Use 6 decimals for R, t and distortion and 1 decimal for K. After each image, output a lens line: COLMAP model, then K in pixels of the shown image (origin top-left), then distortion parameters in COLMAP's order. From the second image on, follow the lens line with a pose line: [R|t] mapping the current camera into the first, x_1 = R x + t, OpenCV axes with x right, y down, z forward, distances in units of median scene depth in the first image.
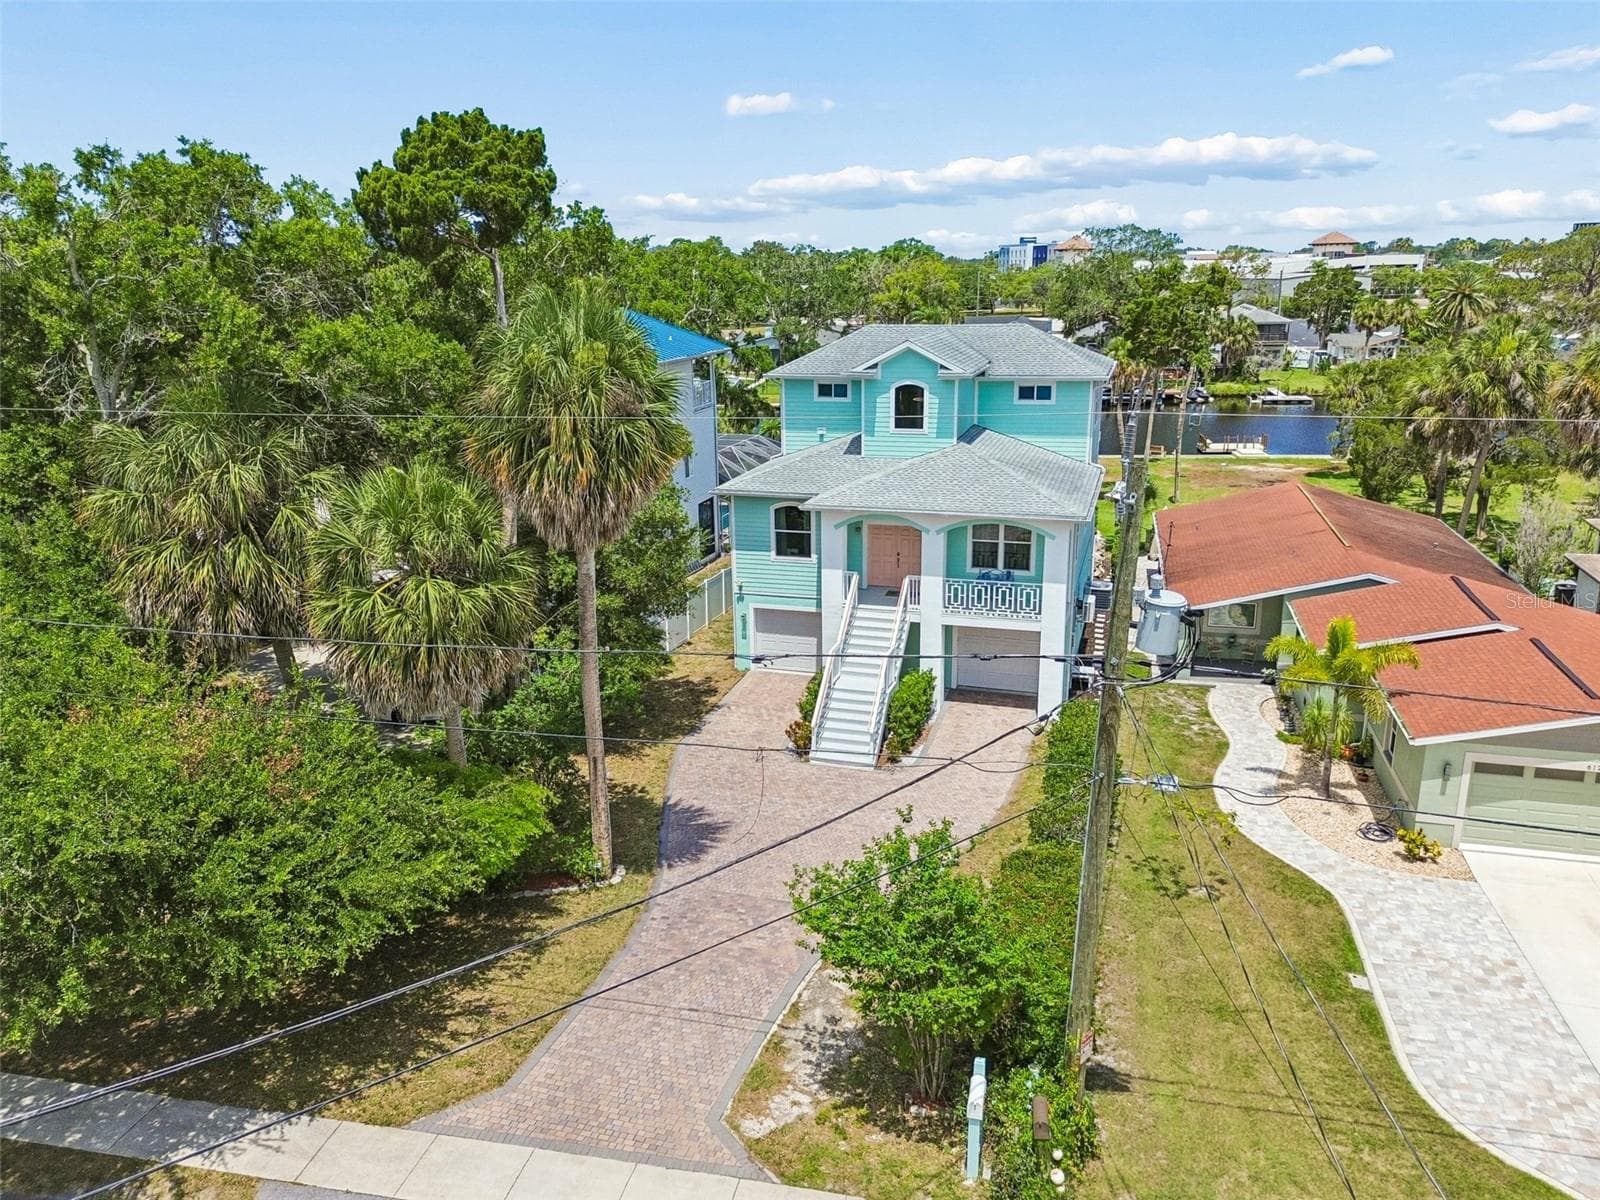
lens RADIAL K [[1203.4, 0, 806.2], [0, 1203.4, 596.8], [0, 0, 1]] dist [0.046054, -0.035186]
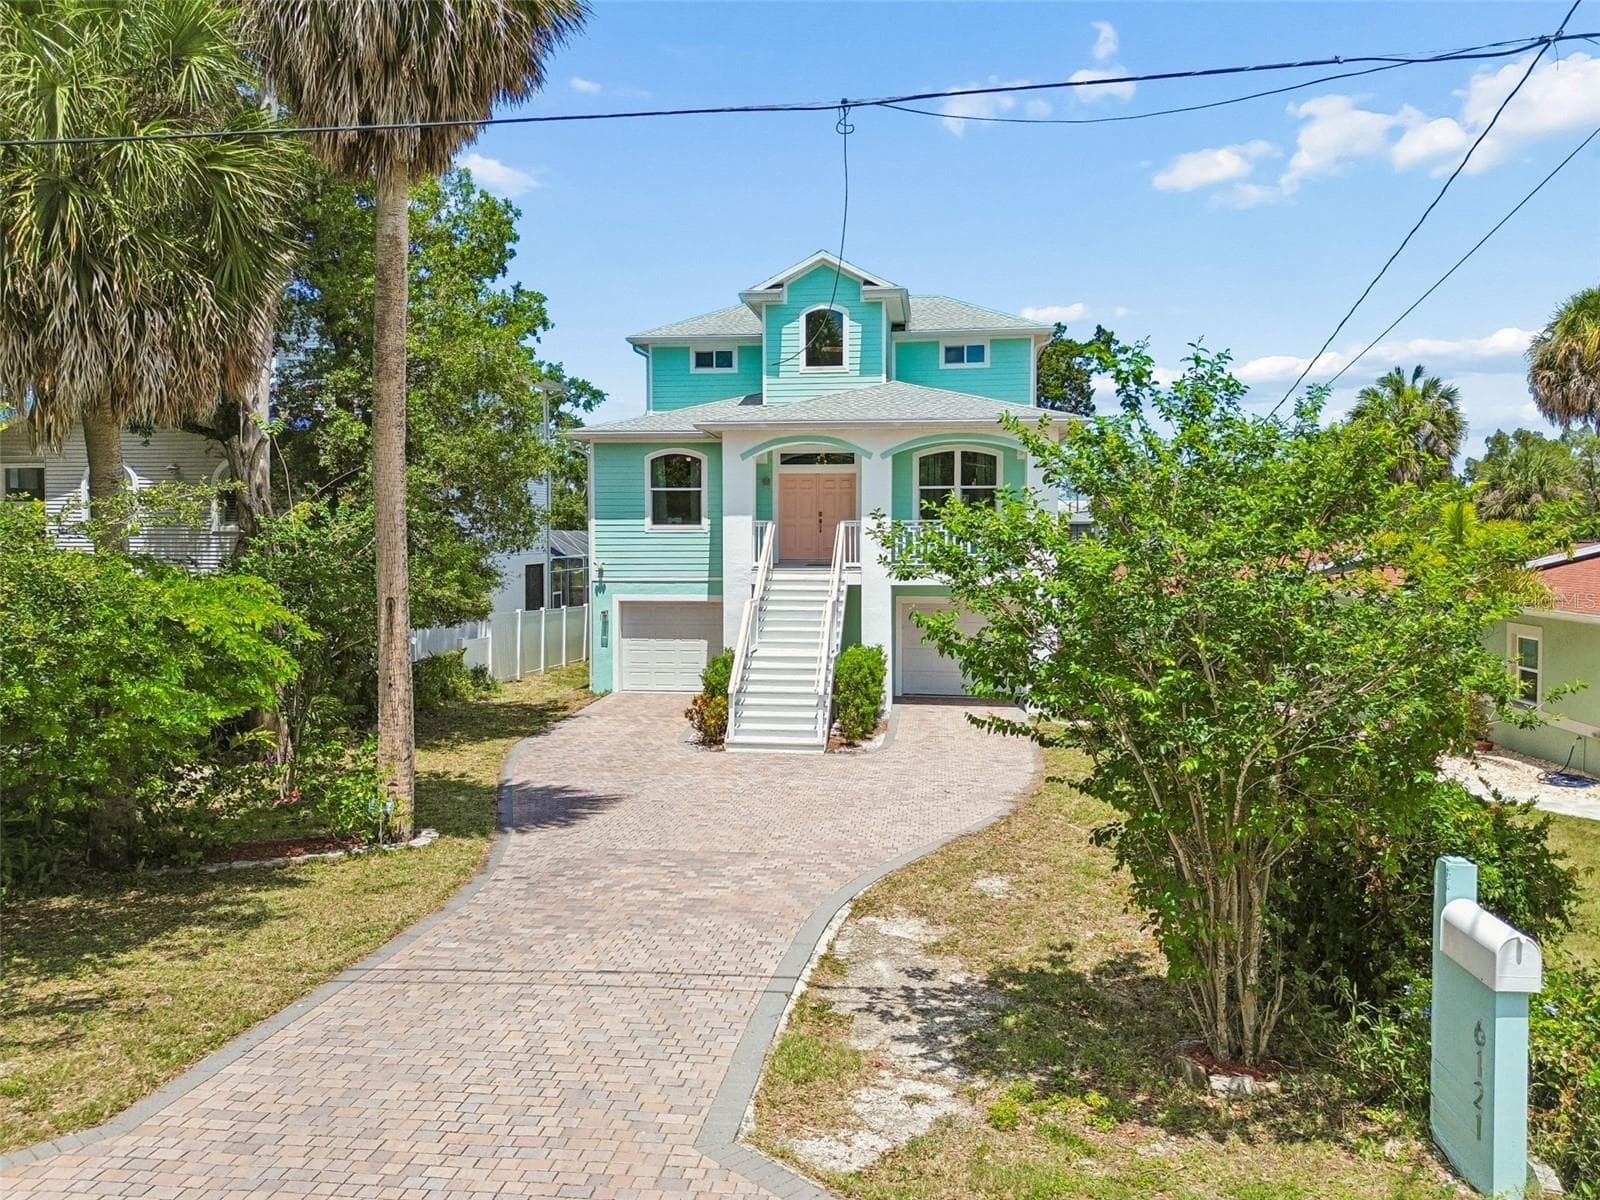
lens RADIAL K [[1203.4, 0, 823.1], [0, 1203.4, 540.3], [0, 0, 1]] dist [0.046054, -0.035186]
pose [[0.984408, 0.004899, 0.175834, -0.056421], [0.040121, 0.967010, -0.251561, 0.180105], [-0.171266, 0.254693, 0.951735, 0.311933]]
